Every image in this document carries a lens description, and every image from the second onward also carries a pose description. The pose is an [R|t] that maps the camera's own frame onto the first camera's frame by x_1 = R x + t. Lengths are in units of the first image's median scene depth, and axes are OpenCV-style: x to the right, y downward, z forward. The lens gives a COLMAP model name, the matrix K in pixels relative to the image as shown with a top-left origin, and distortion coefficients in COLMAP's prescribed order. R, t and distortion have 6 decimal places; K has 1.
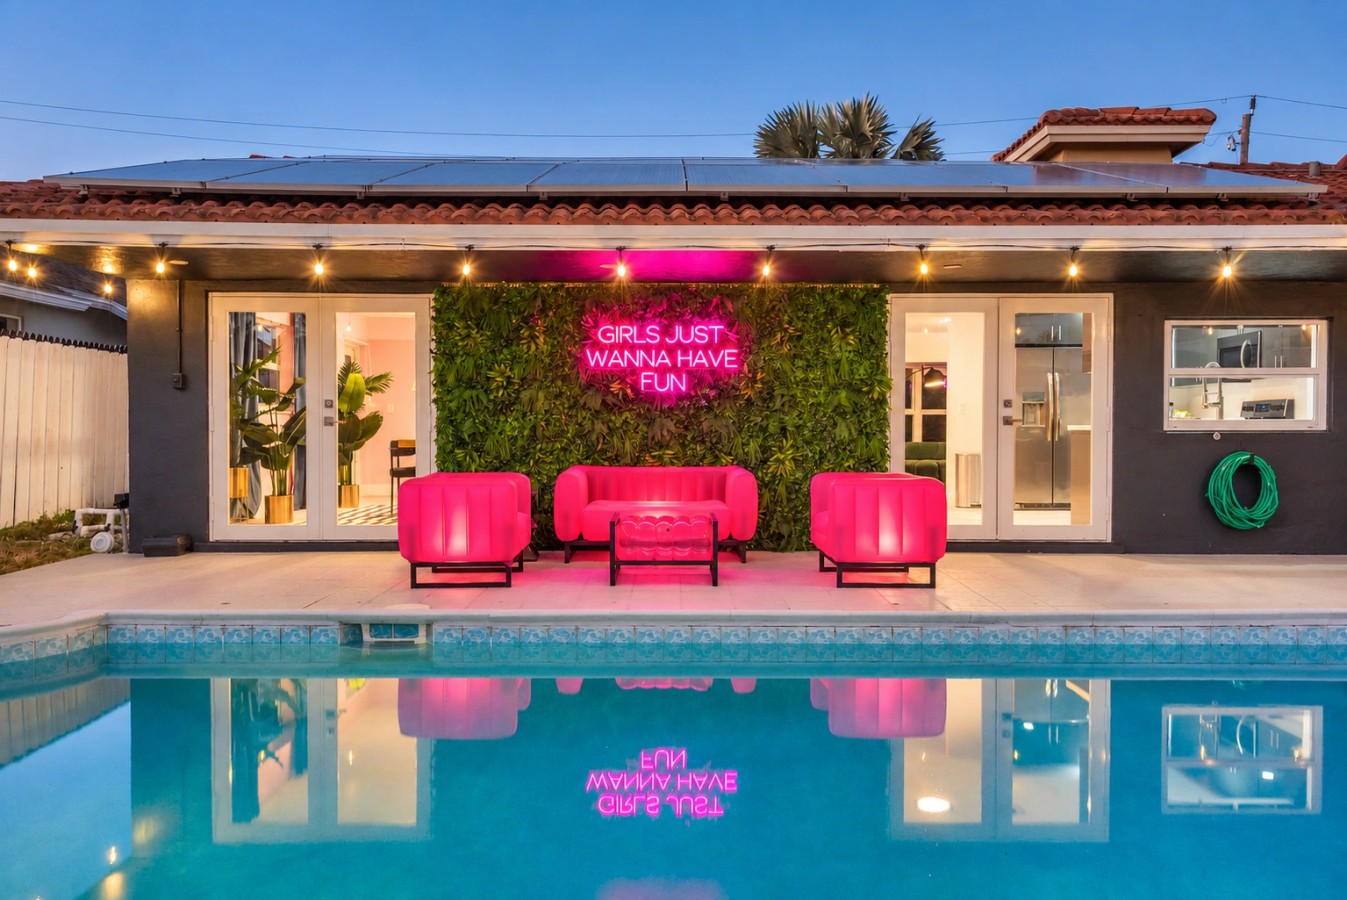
lens RADIAL K [[1030.4, 0, 679.6], [0, 1030.4, 460.4], [0, 0, 1]] dist [-0.000313, -0.009024]
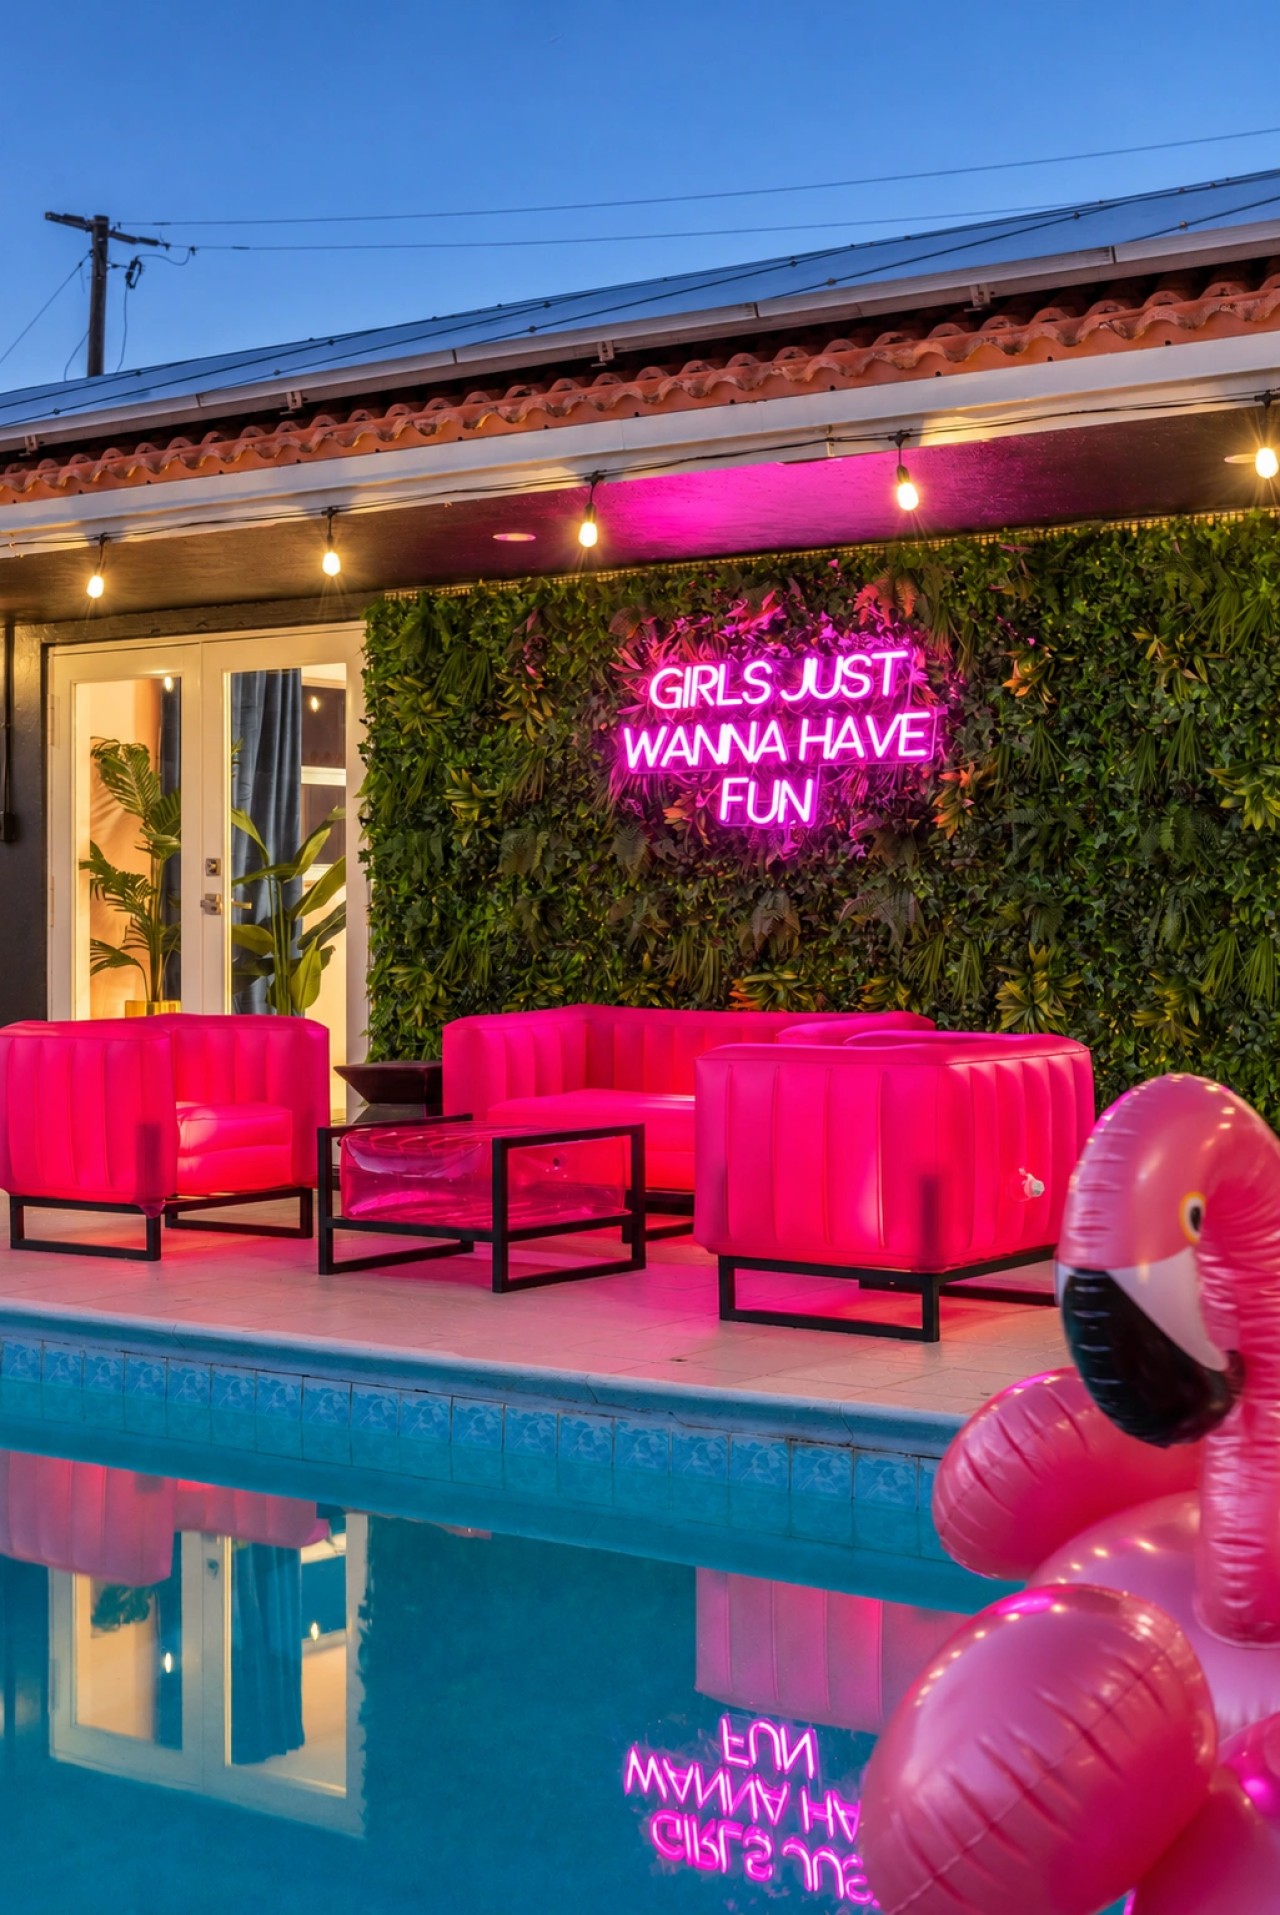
lens RADIAL K [[2900.9, 0, 630.4], [0, 2900.9, 926.9], [0, 0, 1]] dist [0.025783, -0.064928]
pose [[0.783378, -0.001690, -0.621543, 0.643091], [-0.013979, 0.999695, -0.020336, -0.002837], [0.621388, 0.024619, 0.783116, 0.080286]]
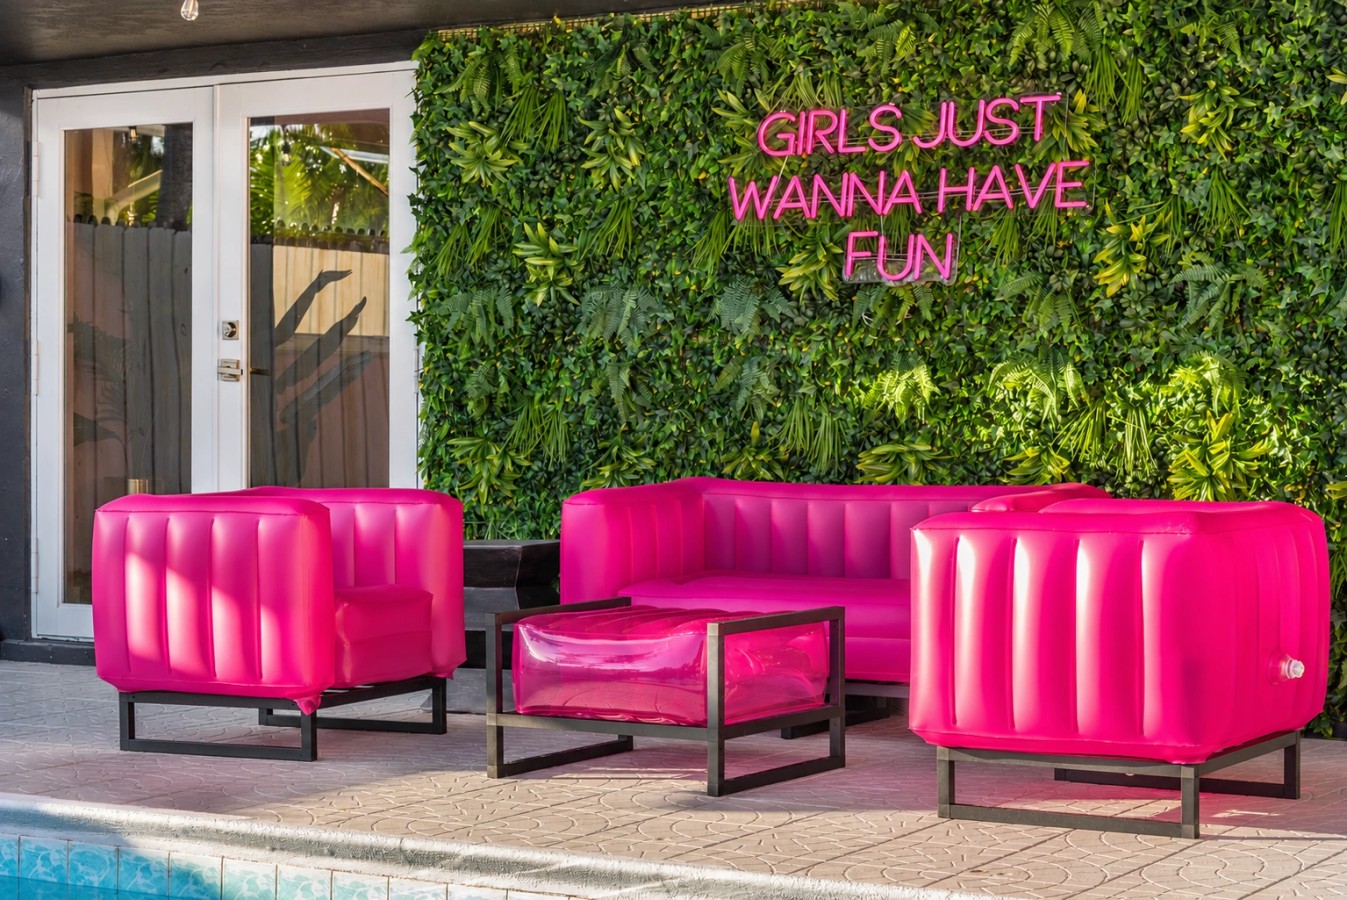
lens RADIAL K [[2901.9, 0, 672.5], [0, 2901.9, 410.6], [0, 0, 1]] dist [-0.055551, -0.340483]
pose [[0.845973, -0.001263, -0.533224, 0.468278], [-0.013414, 0.999630, -0.023648, 0.005320], [0.533057, 0.027159, 0.845644, 0.075835]]
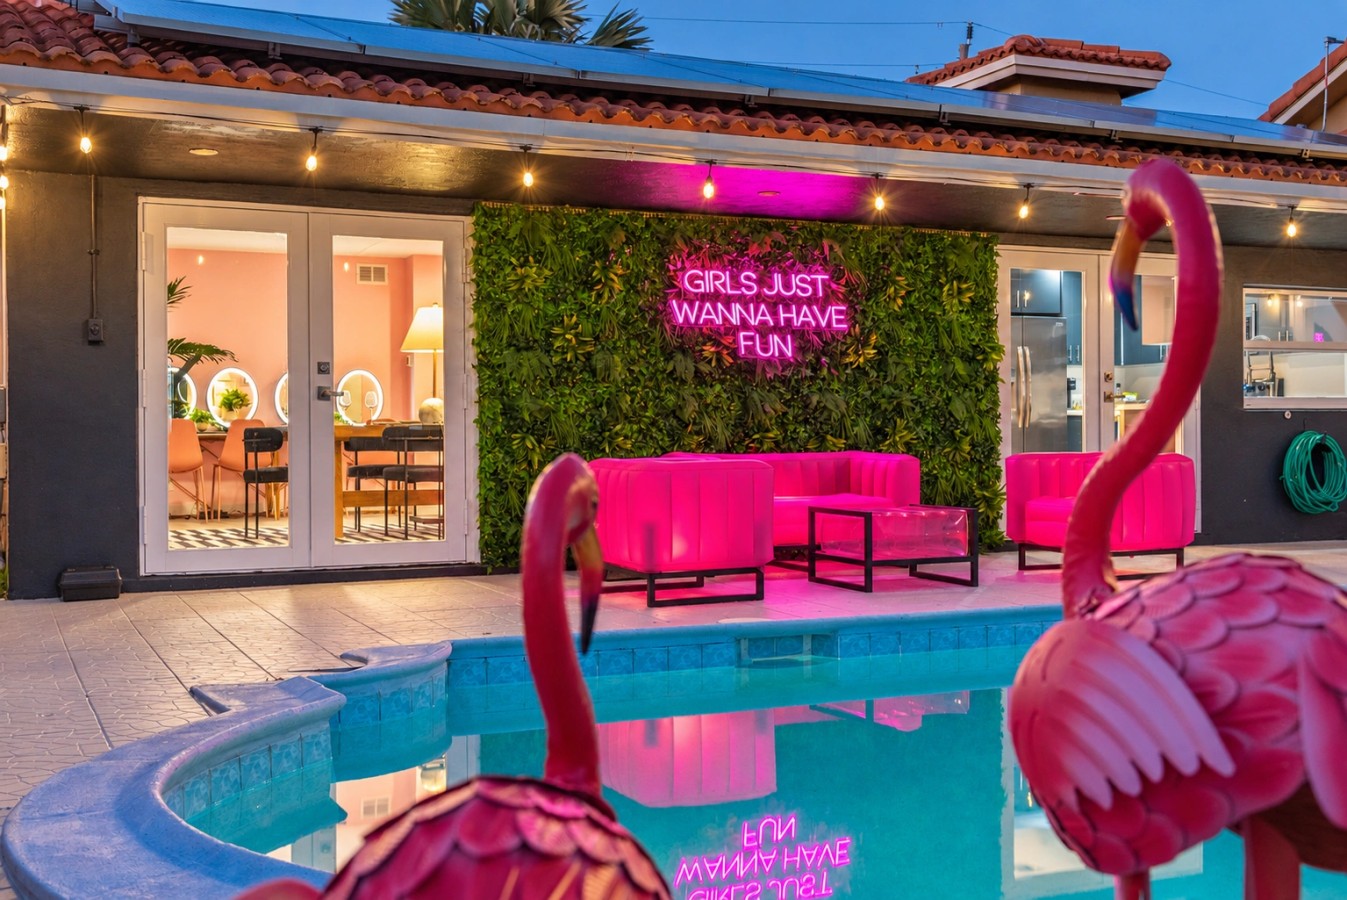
lens RADIAL K [[1511.0, 0, 673.7], [0, 1511.0, 443.6], [0, 0, 1]] dist [-0.000014, -0.038447]
pose [[0.914511, -0.008429, 0.404474, -0.540564], [0.019184, 0.999562, -0.022546, 0.023150], [-0.404106, 0.028378, 0.914272, -0.016395]]
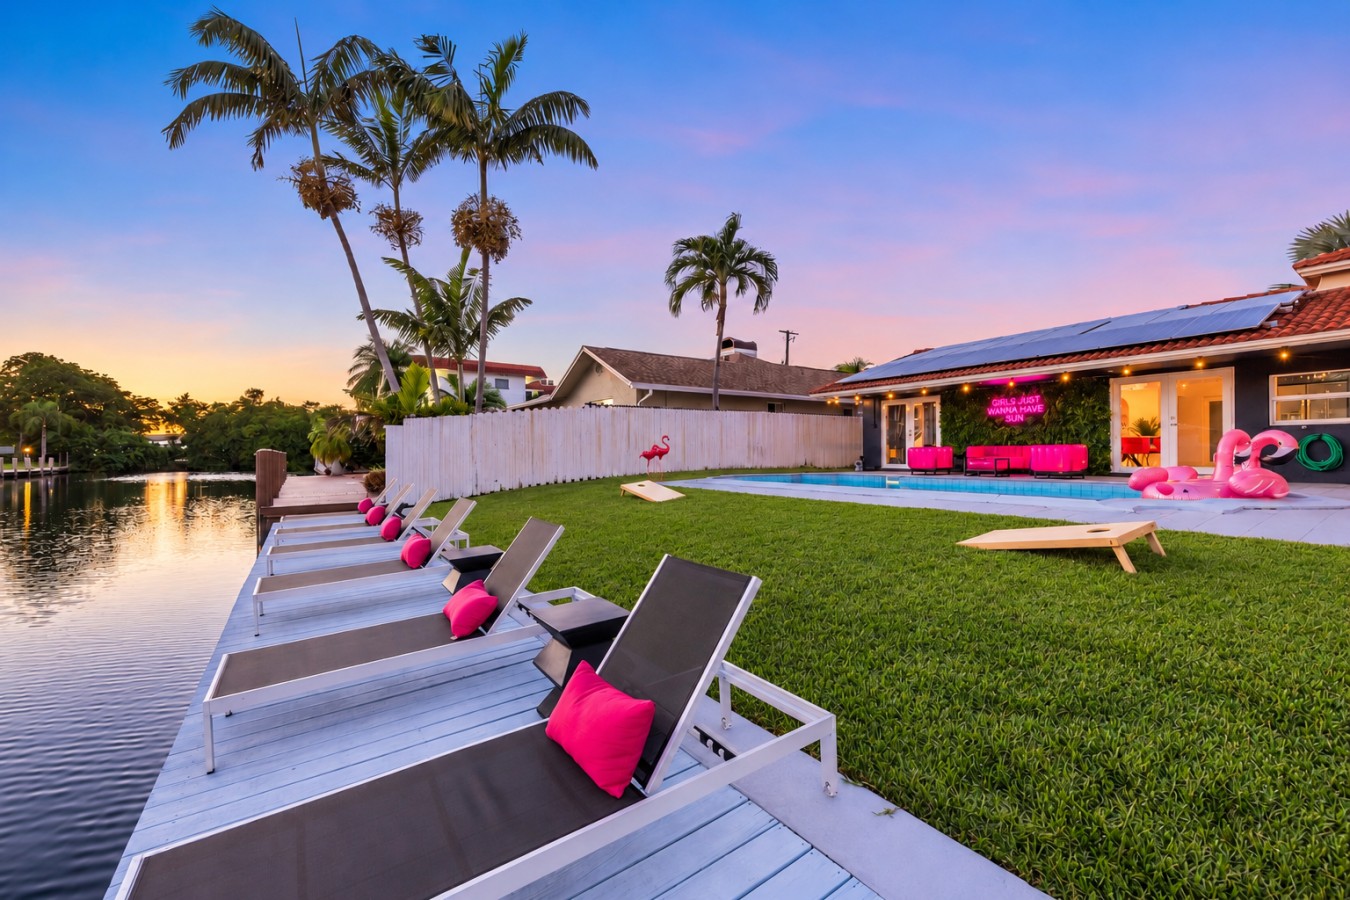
lens RADIAL K [[525.7, 0, 669.5], [0, 525.7, 452.4], [0, 0, 1]] dist [-0.007371, -0.000240]
pose [[0.546759, -0.005442, -0.837273, 0.705700], [-0.014873, 0.999758, -0.016211, 0.063617], [0.837158, 0.021316, 0.546545, -0.661819]]
